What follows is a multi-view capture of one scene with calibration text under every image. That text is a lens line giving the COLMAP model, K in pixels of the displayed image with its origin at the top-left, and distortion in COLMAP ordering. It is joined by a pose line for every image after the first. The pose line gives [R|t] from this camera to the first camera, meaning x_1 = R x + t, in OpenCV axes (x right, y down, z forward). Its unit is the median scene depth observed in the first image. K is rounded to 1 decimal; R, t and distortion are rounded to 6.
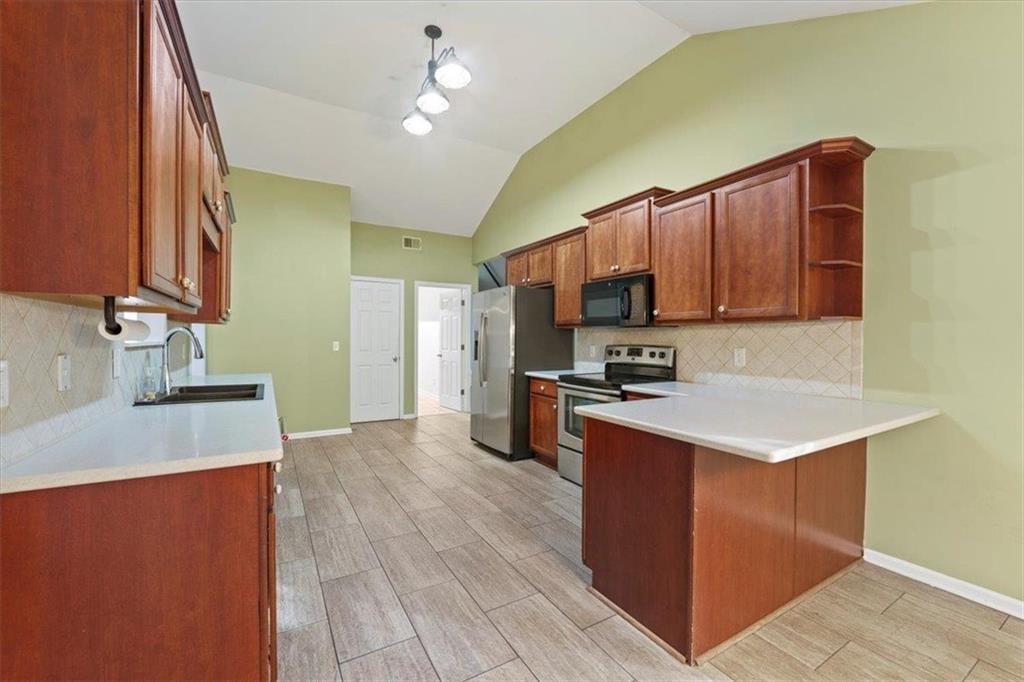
lens RADIAL K [[418.1, 0, 512.8], [0, 418.1, 342.1], [0, 0, 1]] dist [-0.010896, -0.000734]
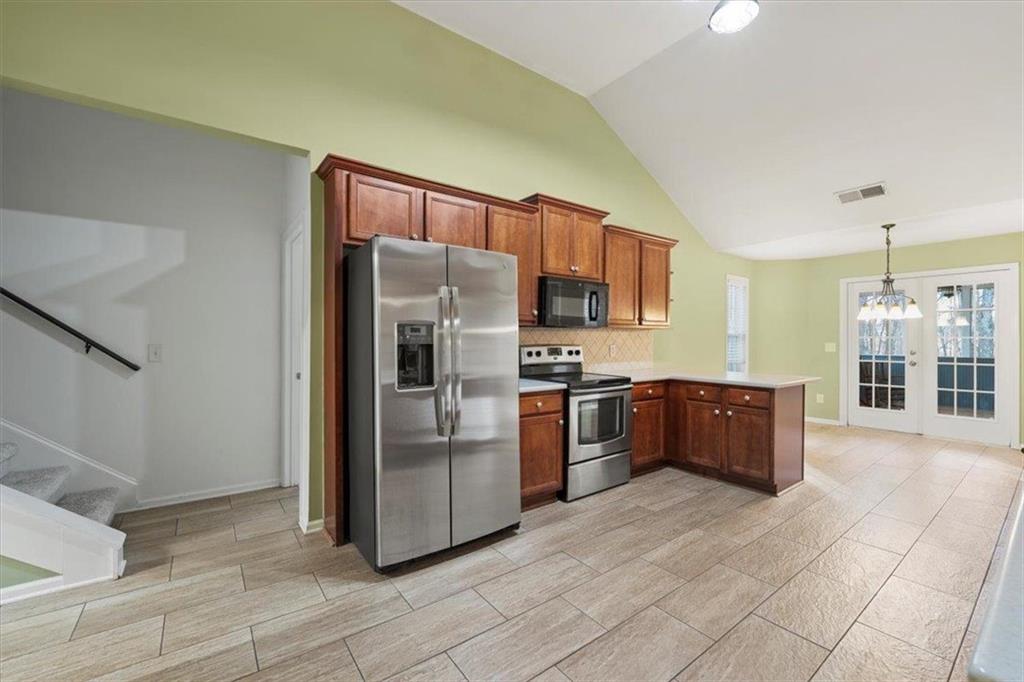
lens RADIAL K [[418.1, 0, 510.1], [0, 418.1, 338.7], [0, 0, 1]] dist [-0.010896, -0.000734]
pose [[-0.108117, -0.001796, 0.994137, -0.738323], [0.005679, 0.999981, 0.002424, -0.010917], [-0.994122, 0.005908, -0.108105, 1.254315]]
